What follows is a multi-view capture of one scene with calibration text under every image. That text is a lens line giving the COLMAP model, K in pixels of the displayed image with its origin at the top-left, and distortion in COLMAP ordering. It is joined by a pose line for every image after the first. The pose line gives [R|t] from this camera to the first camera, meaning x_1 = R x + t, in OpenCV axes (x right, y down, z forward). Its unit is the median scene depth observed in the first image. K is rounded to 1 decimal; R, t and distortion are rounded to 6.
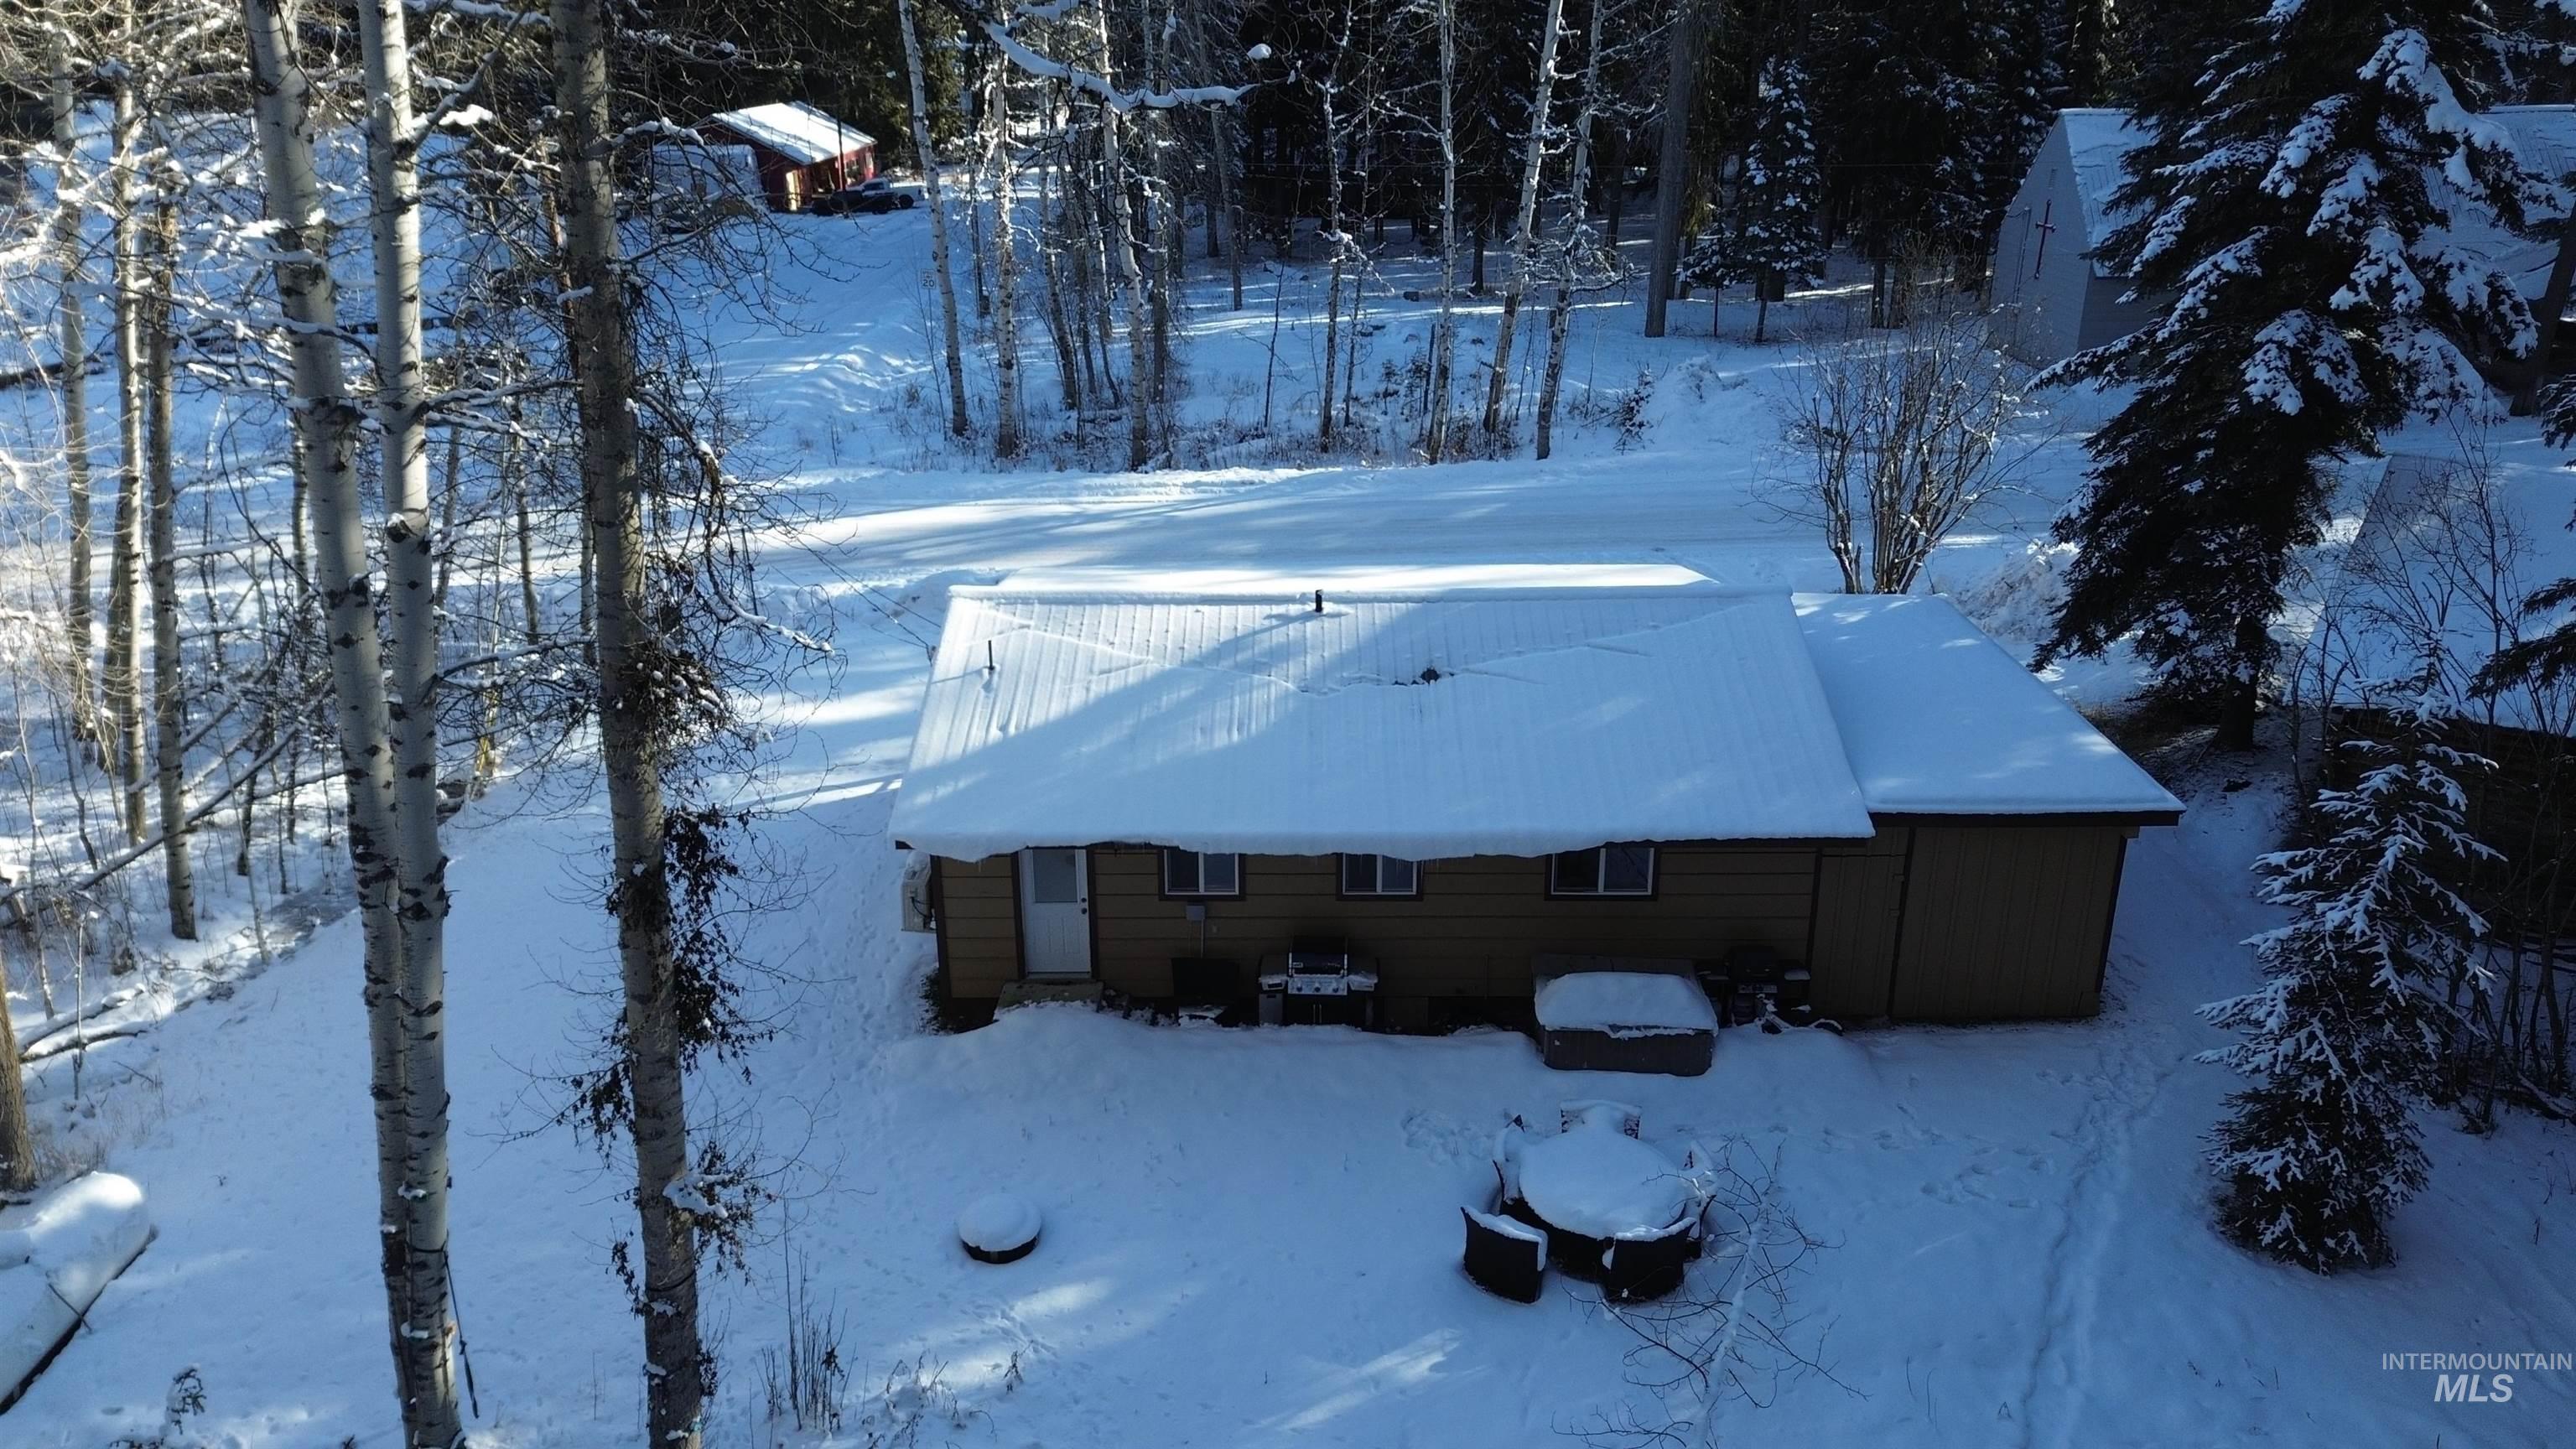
lens RADIAL K [[1806.7, 0, 1278.1], [0, 1806.7, 733.2], [0, 0, 1]] dist [0.070506, -0.069293]
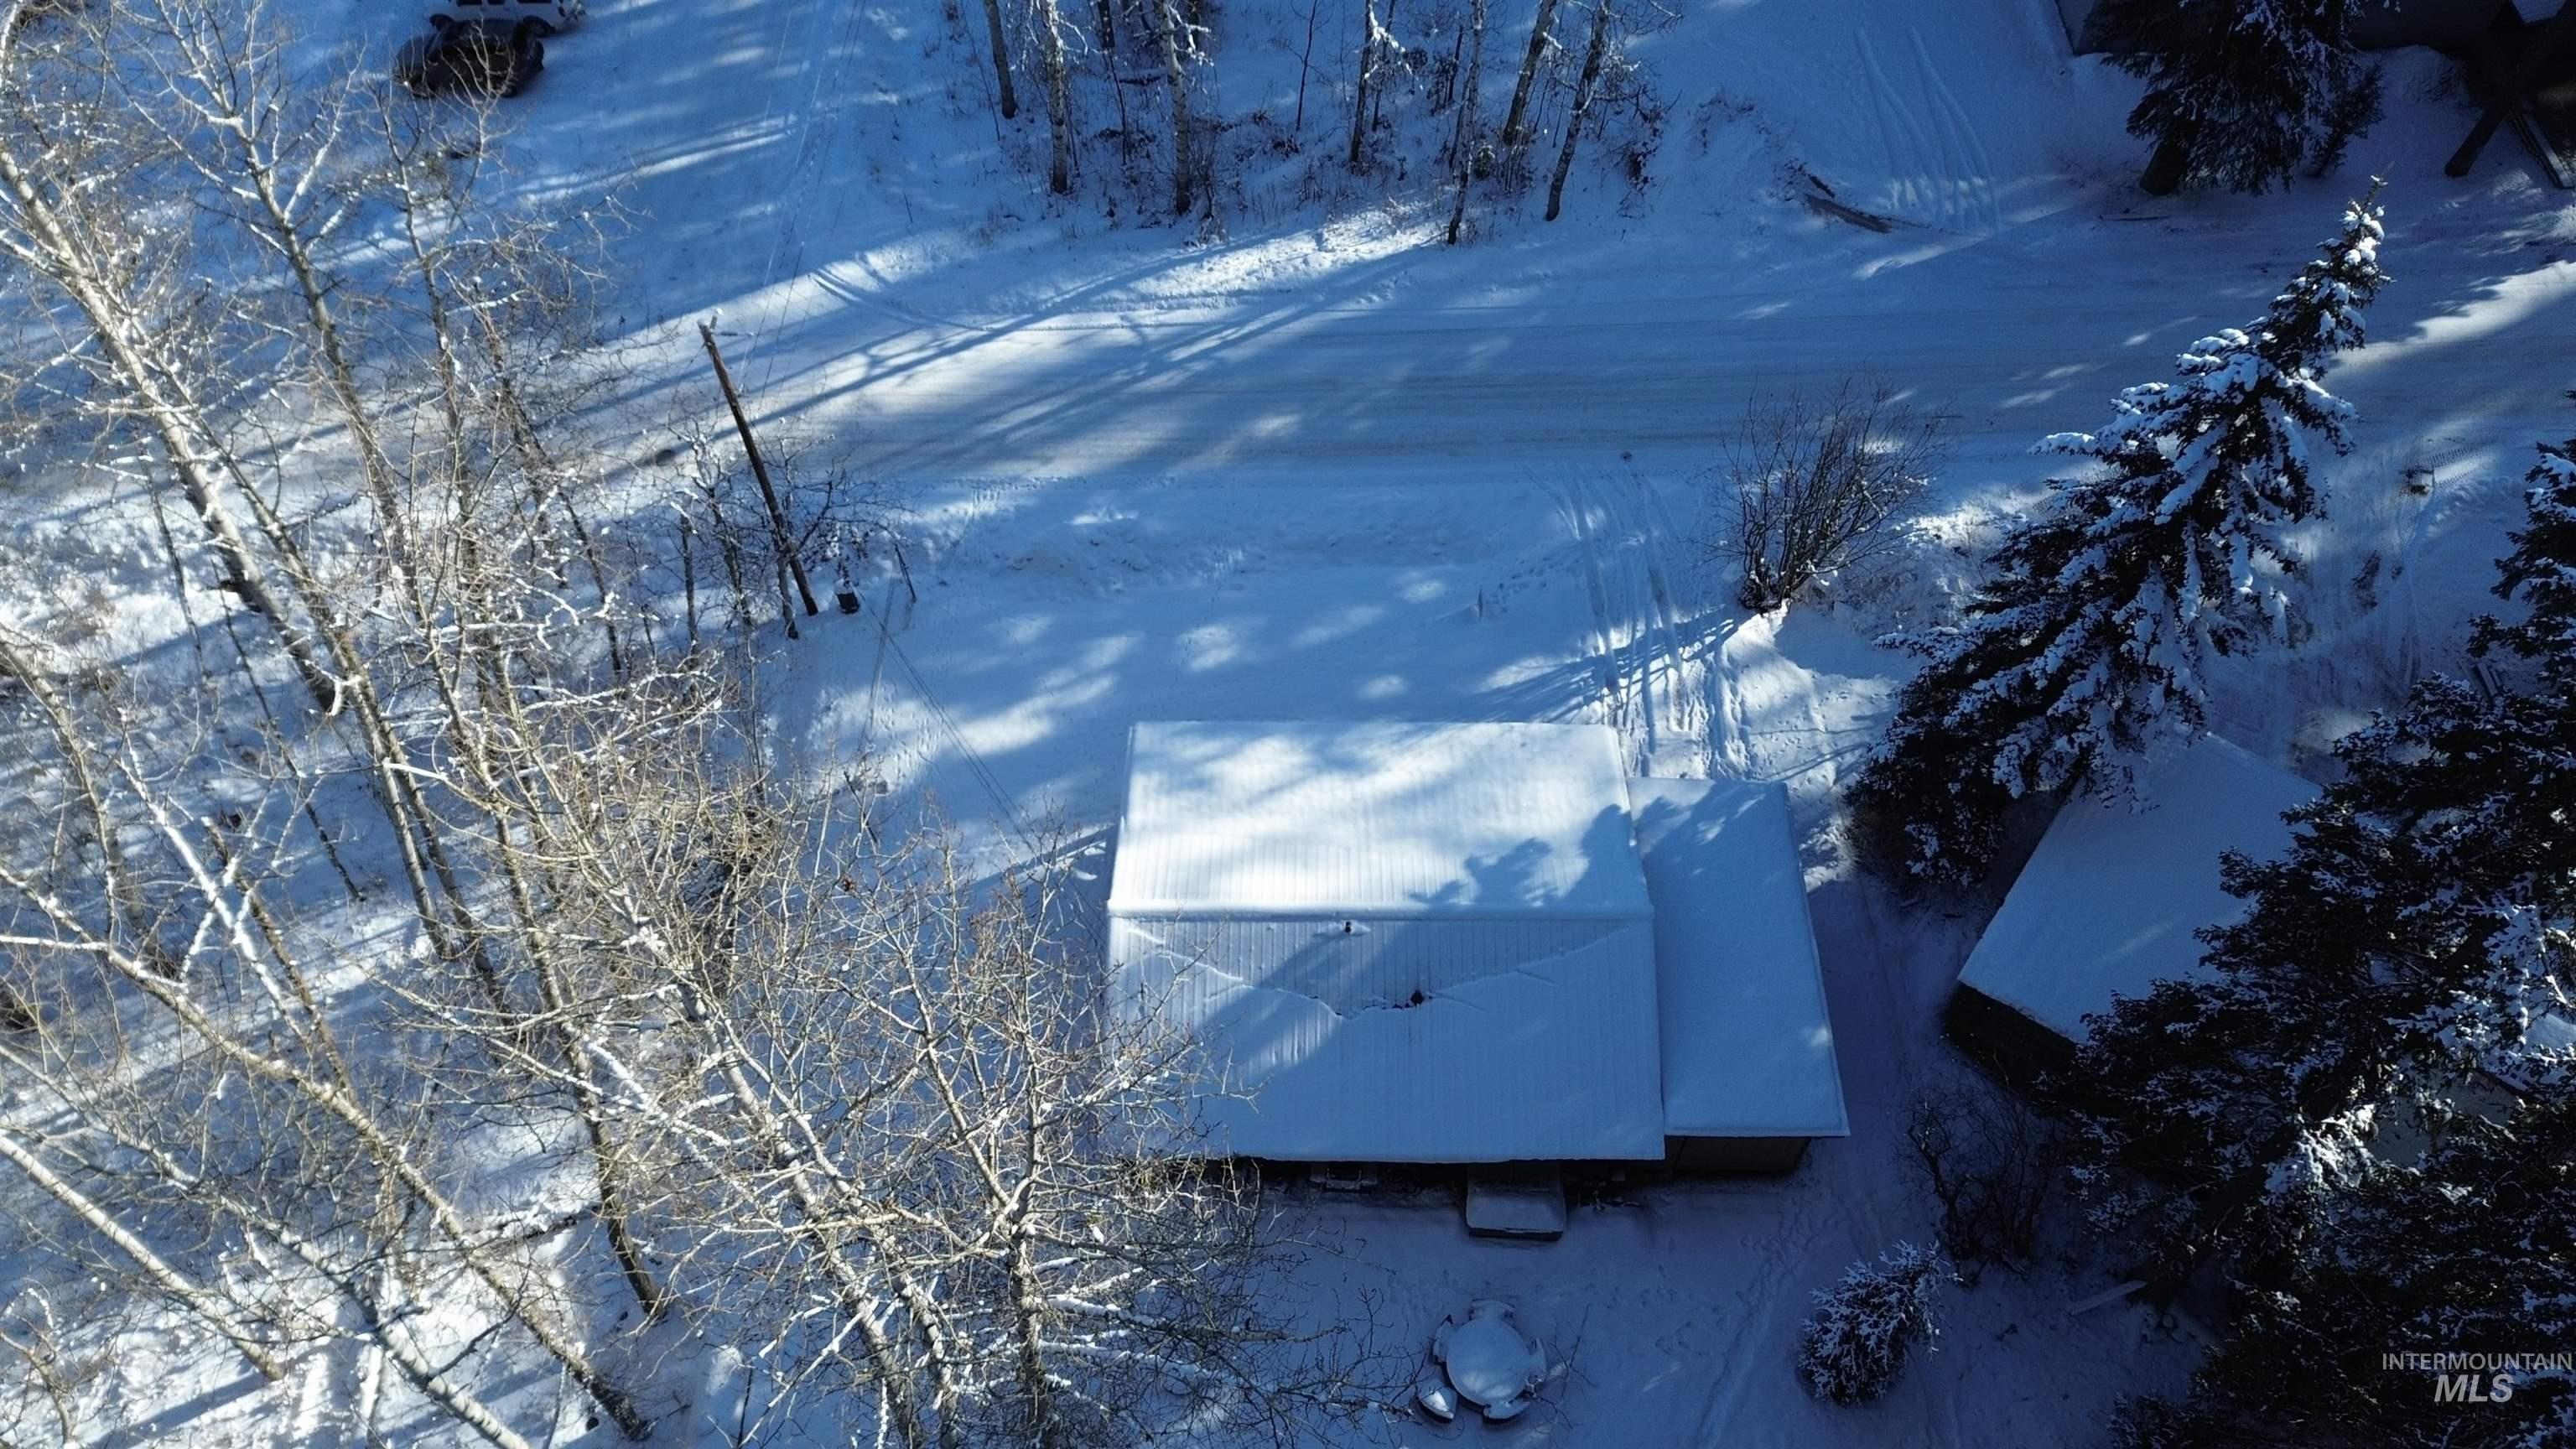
lens RADIAL K [[1806.7, 0, 1292.6], [0, 1806.7, 734.8], [0, 0, 1]] dist [0.070506, -0.069293]
pose [[0.999891, 0.009941, 0.010883, -0.043274], [-0.014238, 0.842455, 0.538579, -1.040023], [-0.003815, -0.538675, 0.842505, -0.208473]]
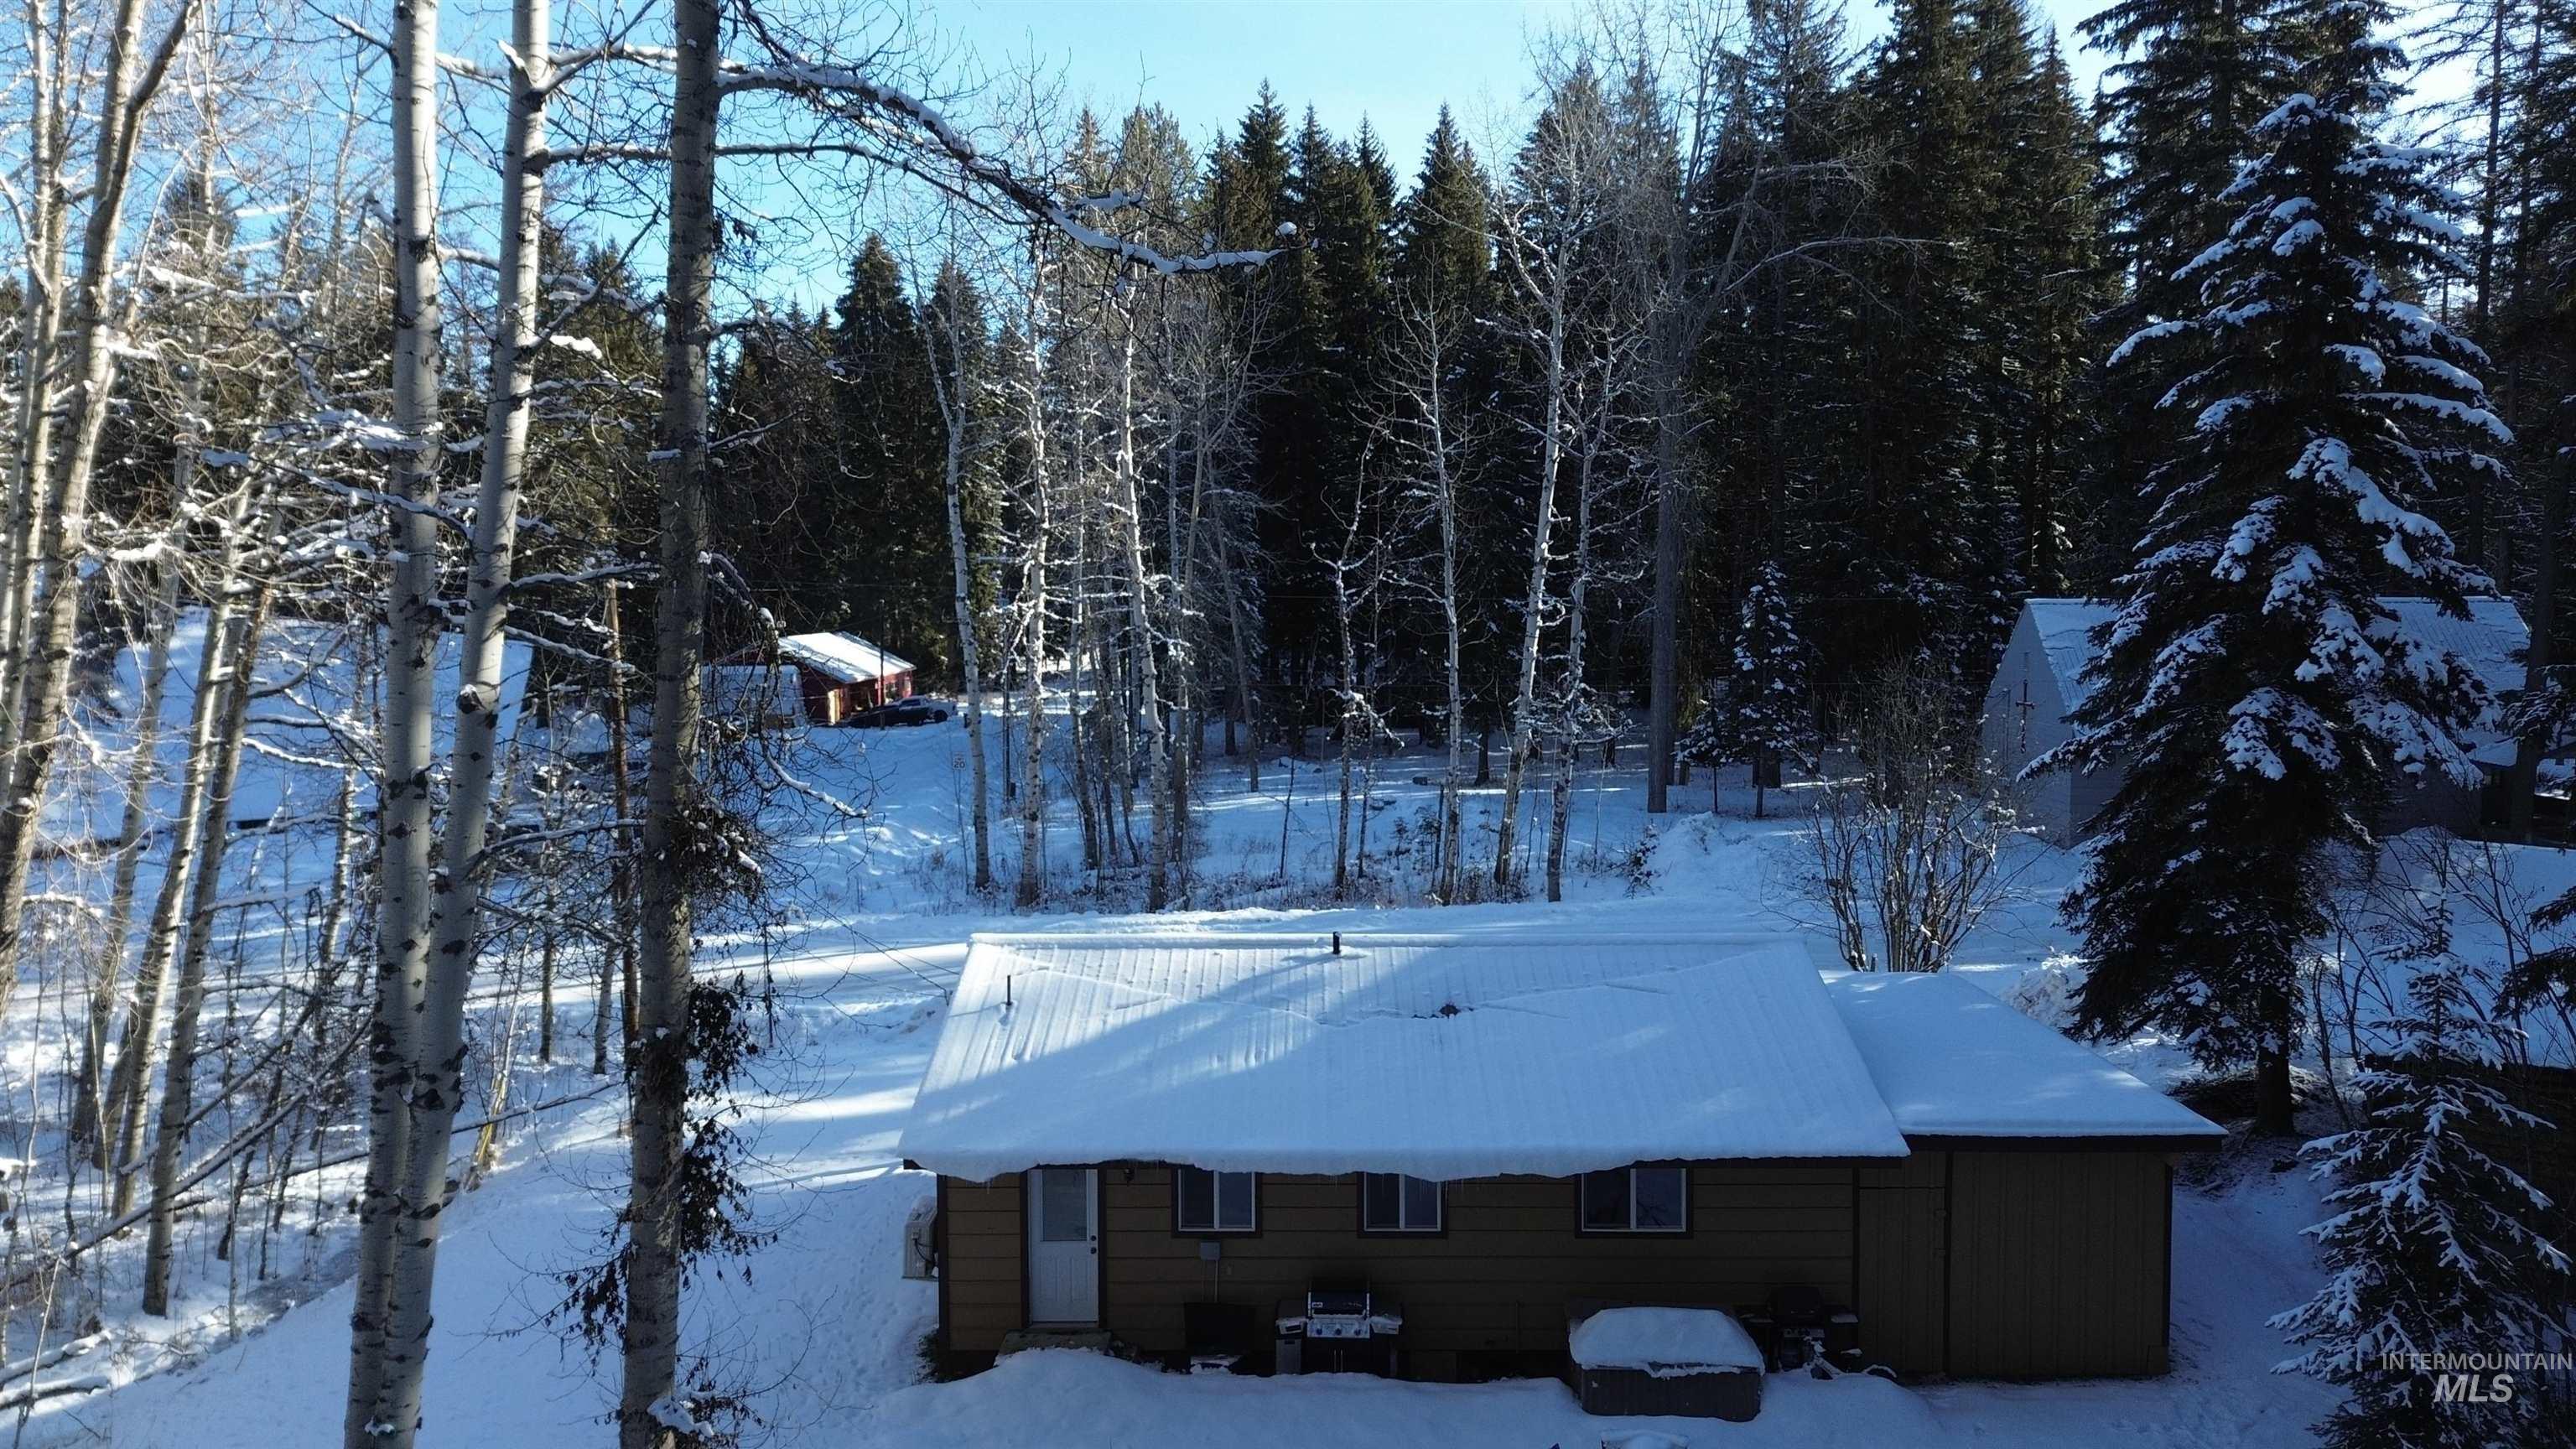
lens RADIAL K [[1806.7, 0, 1278.1], [0, 1806.7, 731.4], [0, 0, 1]] dist [0.070506, -0.069293]
pose [[0.999972, 0.000984, -0.007460, -0.002688], [-0.003083, 0.957959, -0.286889, 0.103357], [0.006864, 0.286904, 0.957935, -0.001591]]
